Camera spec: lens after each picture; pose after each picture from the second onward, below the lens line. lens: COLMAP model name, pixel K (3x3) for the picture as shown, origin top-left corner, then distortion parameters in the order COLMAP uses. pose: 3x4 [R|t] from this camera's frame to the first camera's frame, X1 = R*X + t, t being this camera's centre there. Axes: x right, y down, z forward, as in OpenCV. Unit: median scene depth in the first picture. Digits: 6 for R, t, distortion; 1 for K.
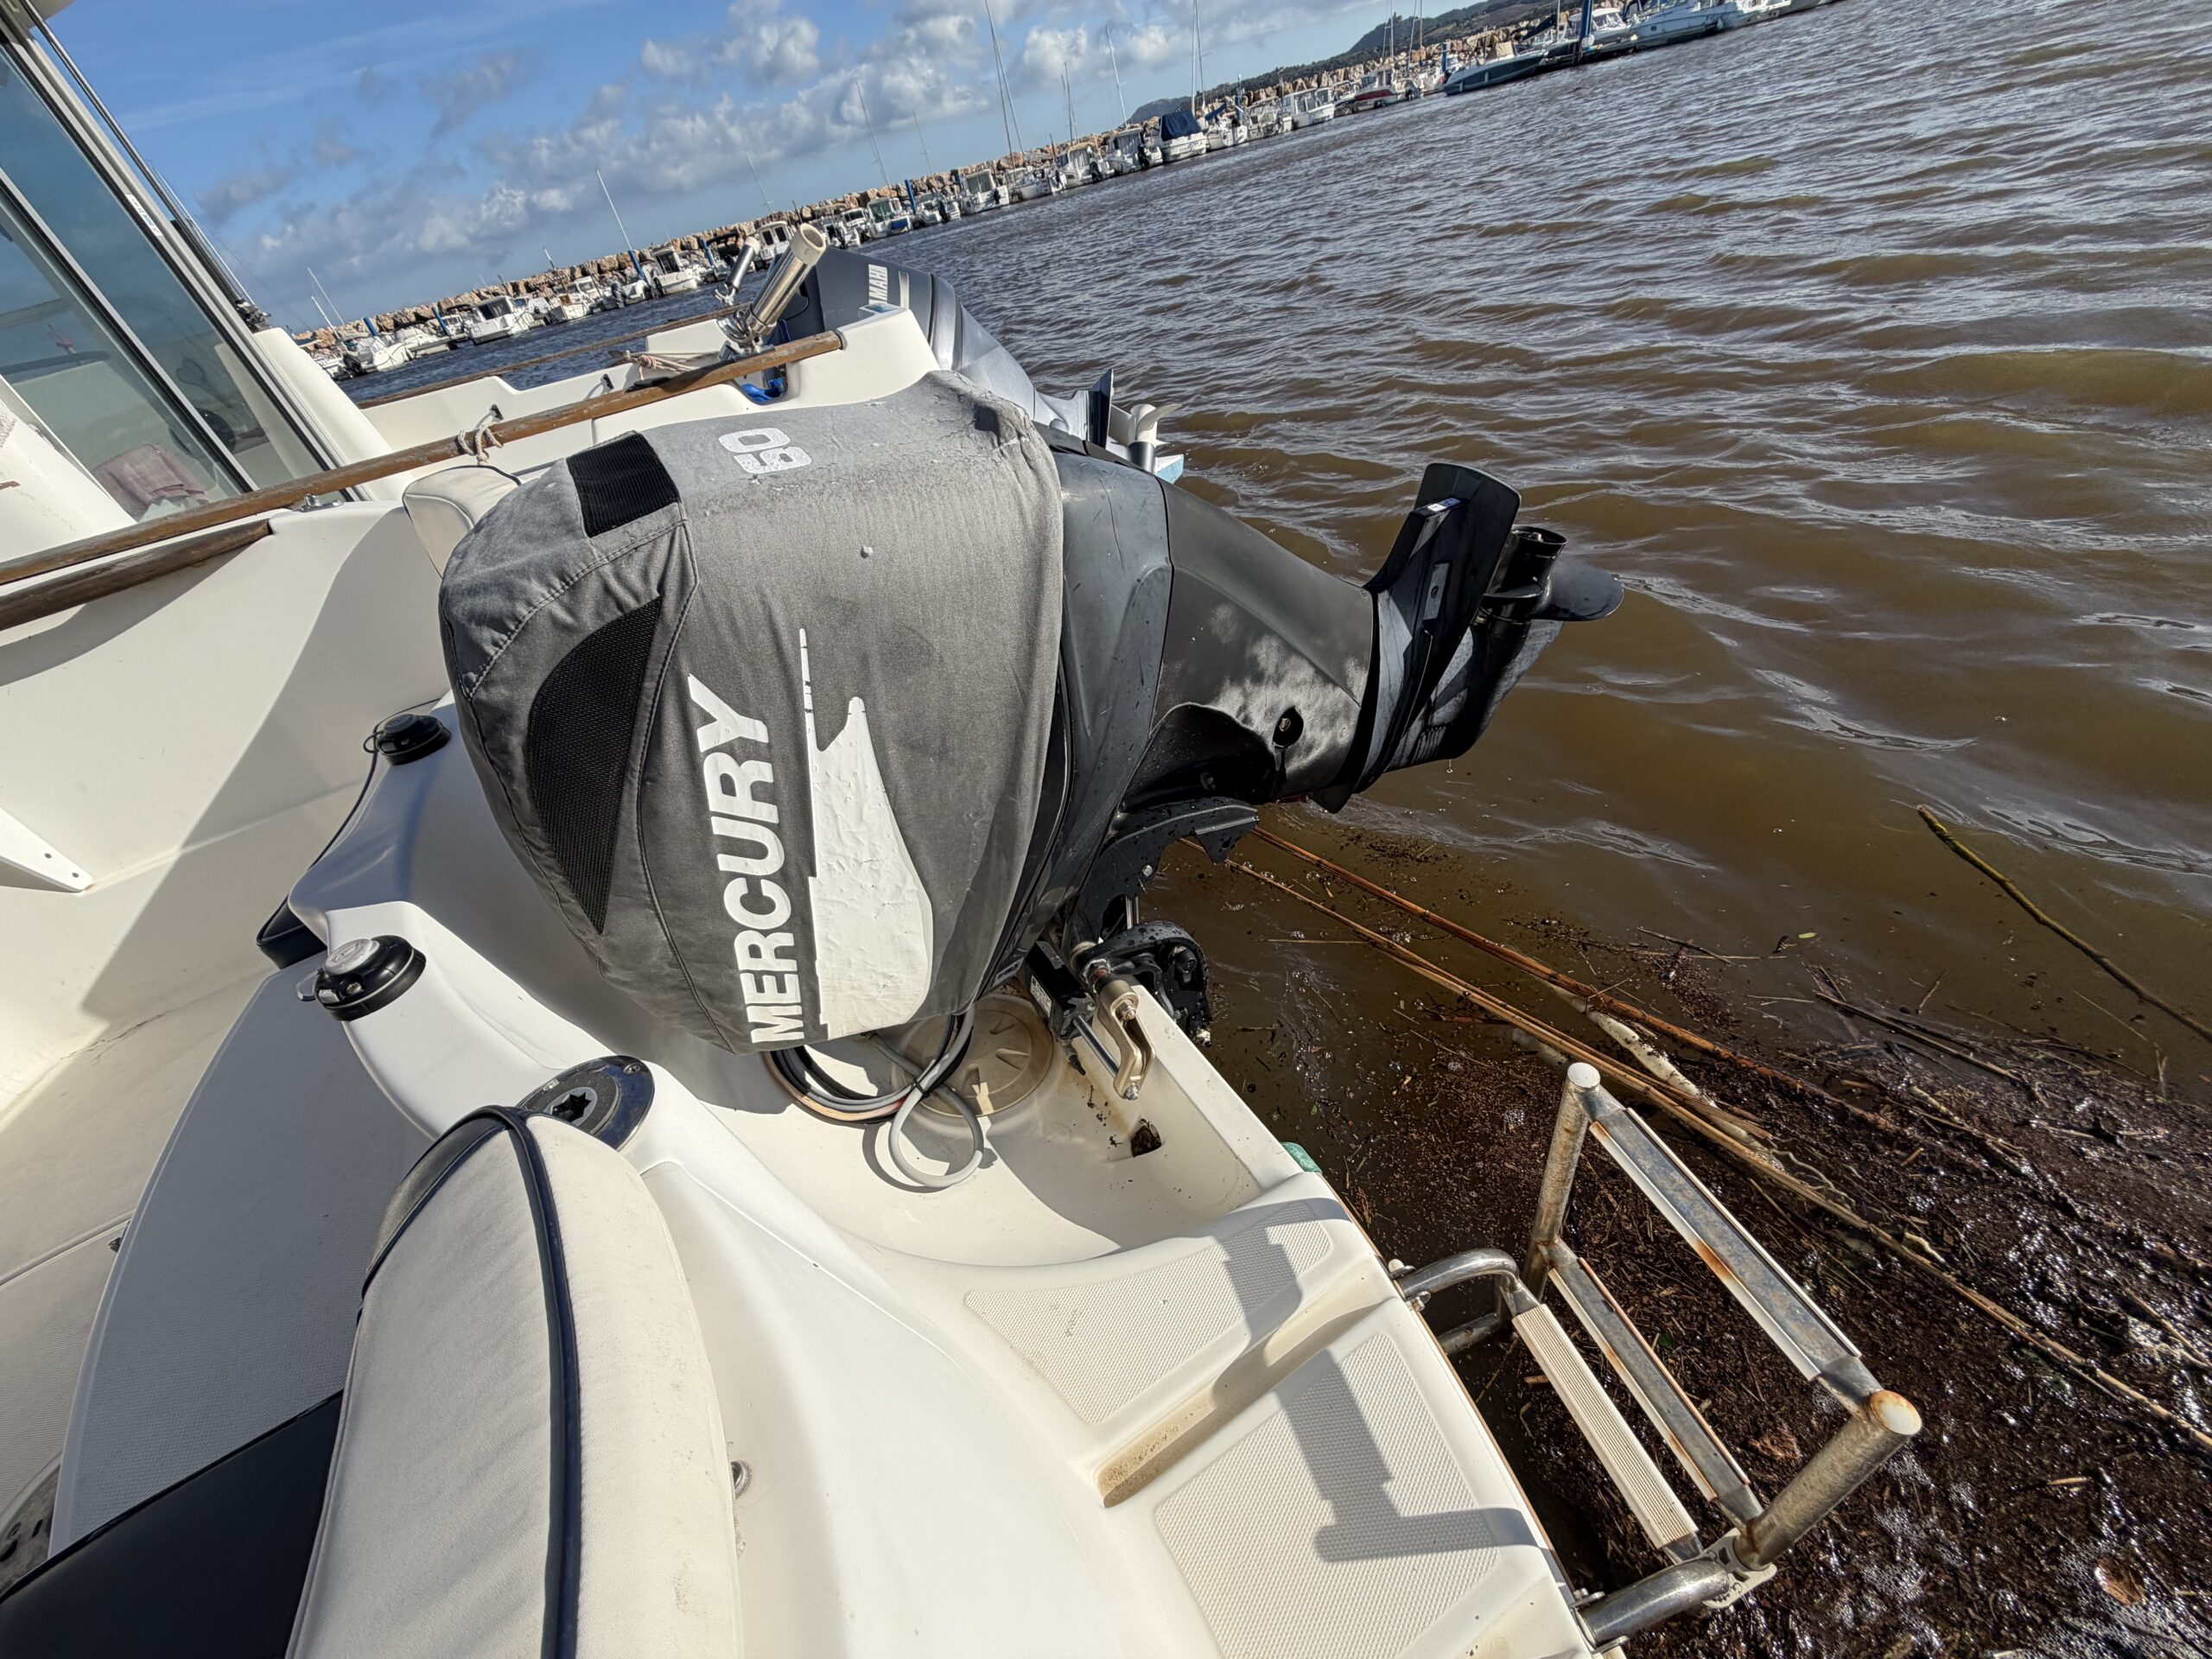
lens RADIAL K [[869.8, 0, 1134.7], [0, 869.8, 825.0], [0, 0, 1]] dist [0.023699, -0.000275]
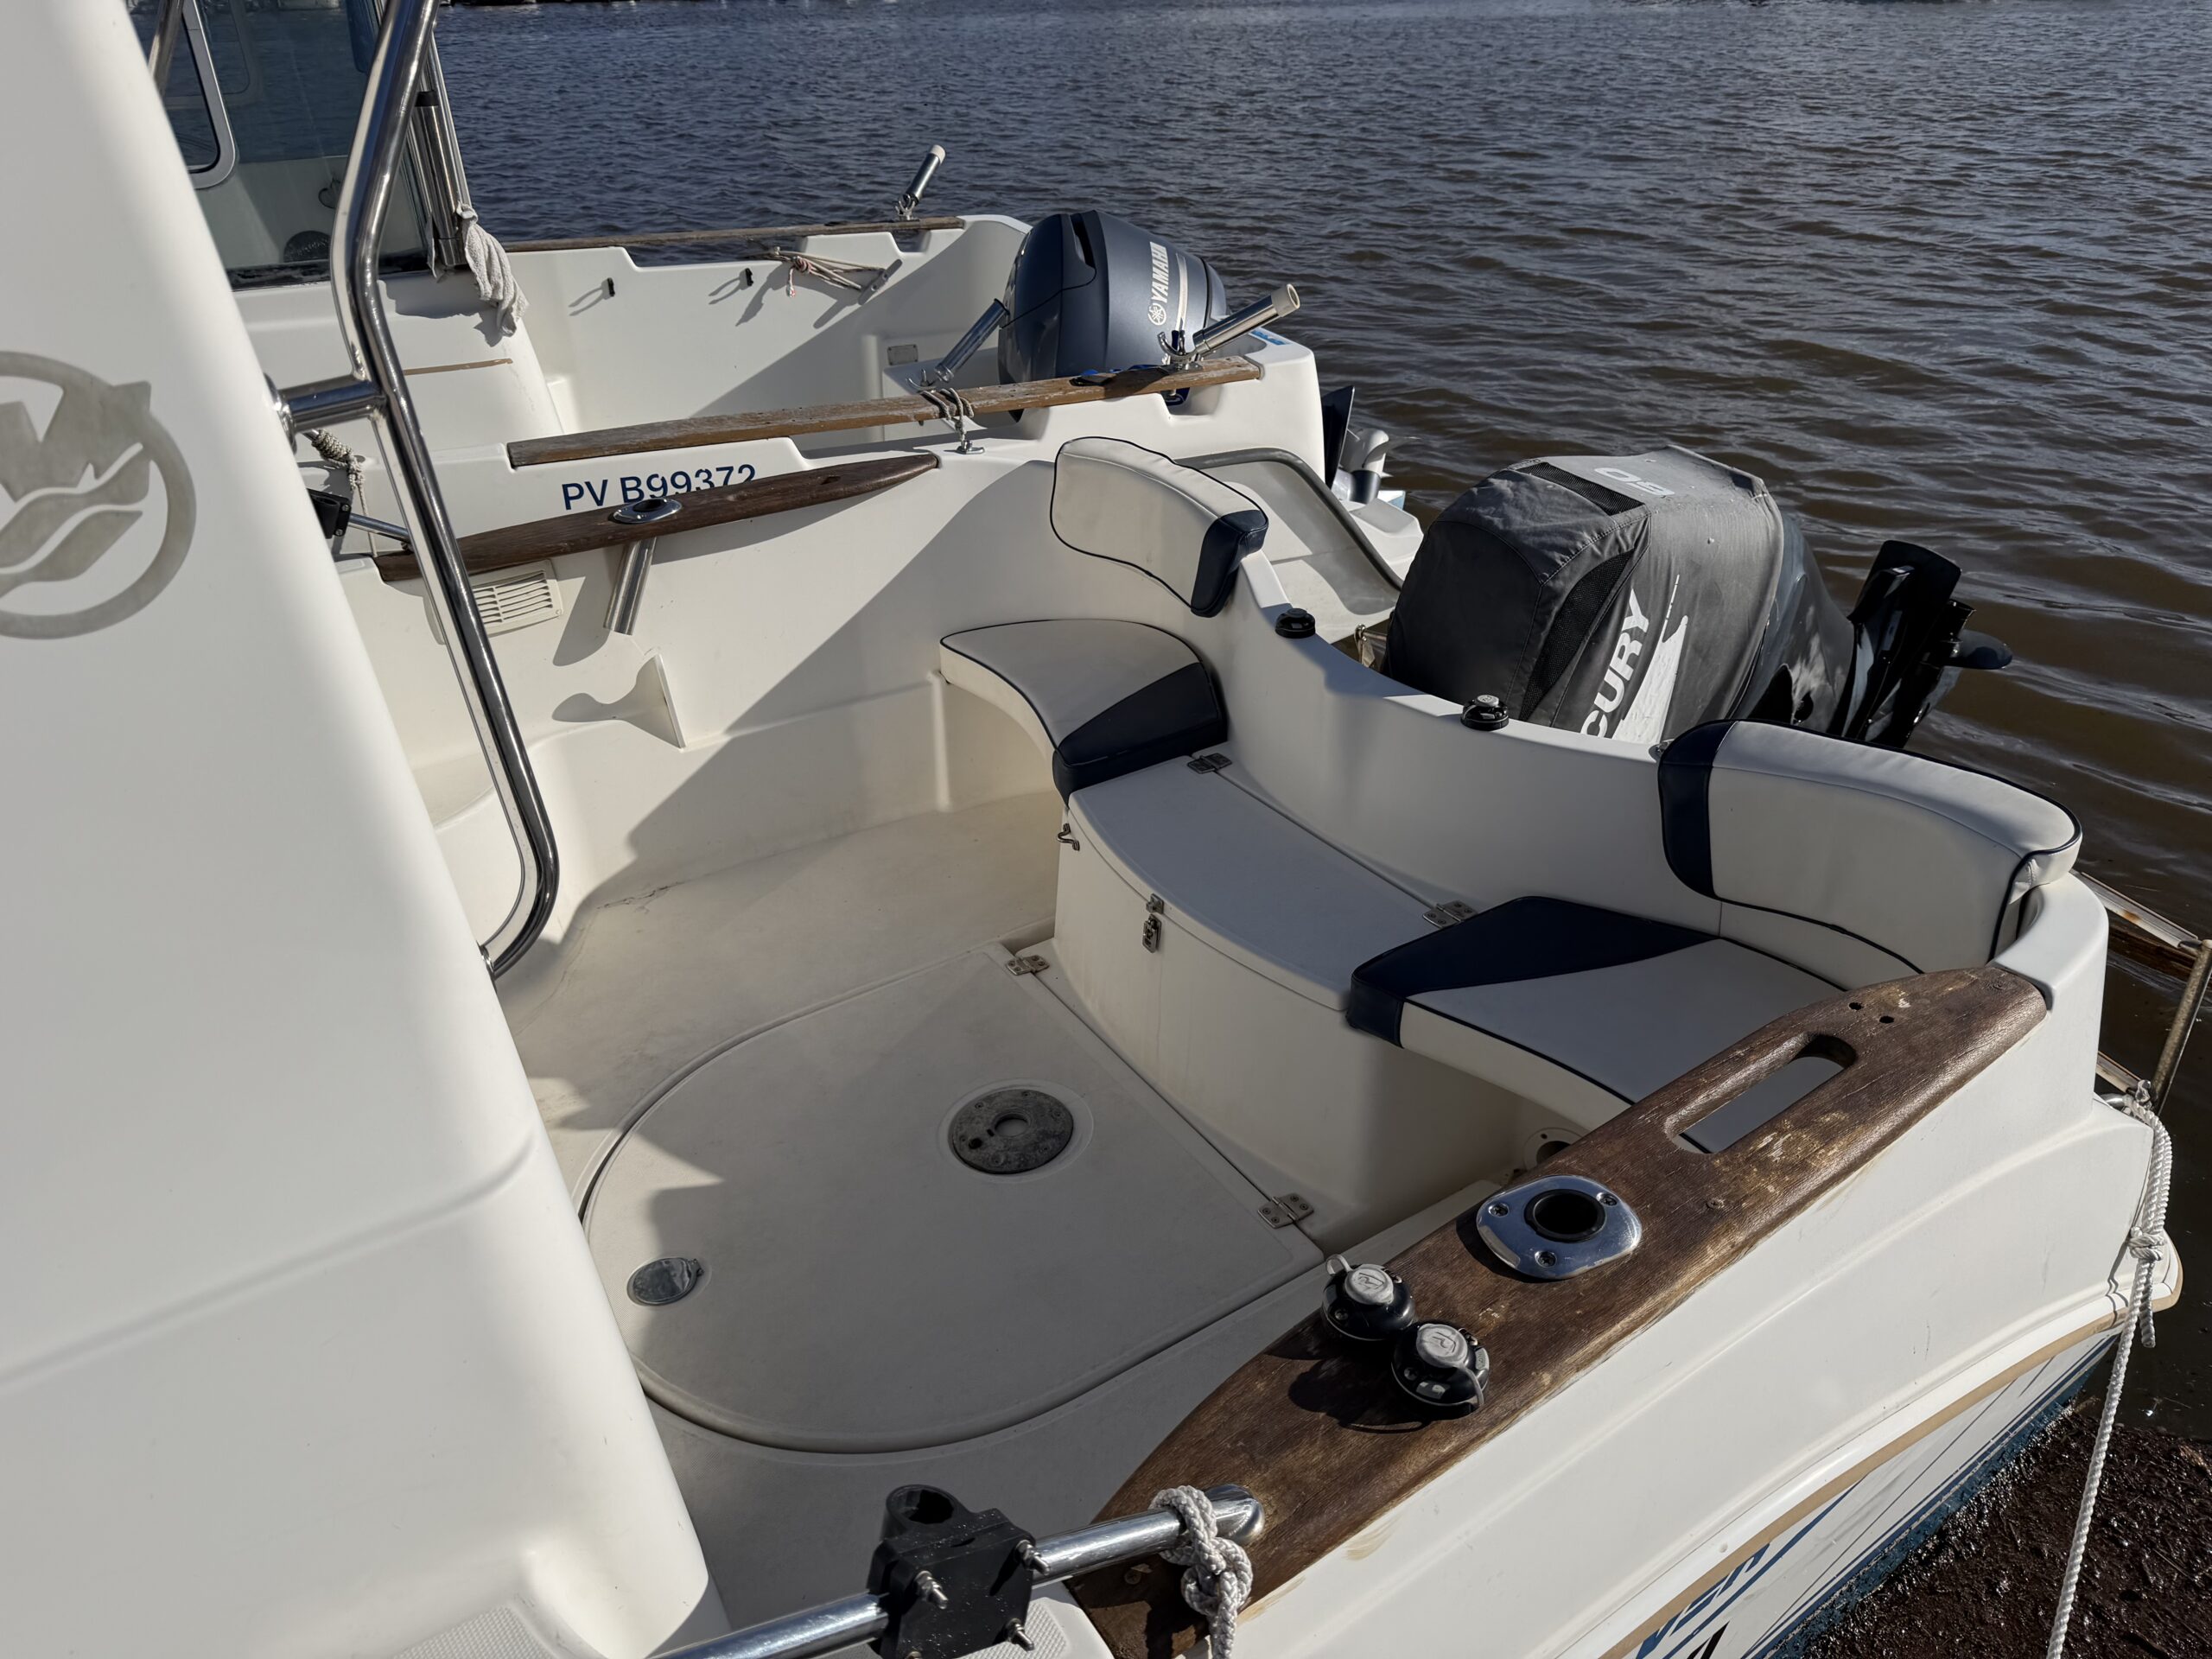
lens RADIAL K [[1551.3, 0, 1106.0], [0, 1551.3, 829.5], [0, 0, 1]] dist [0.028127, -0.026778]
pose [[0.987208, 0.116475, 0.108874, -1.799953], [-0.094192, 0.977029, -0.191162, 1.015027], [-0.128638, 0.178461, 0.975502, -1.916130]]
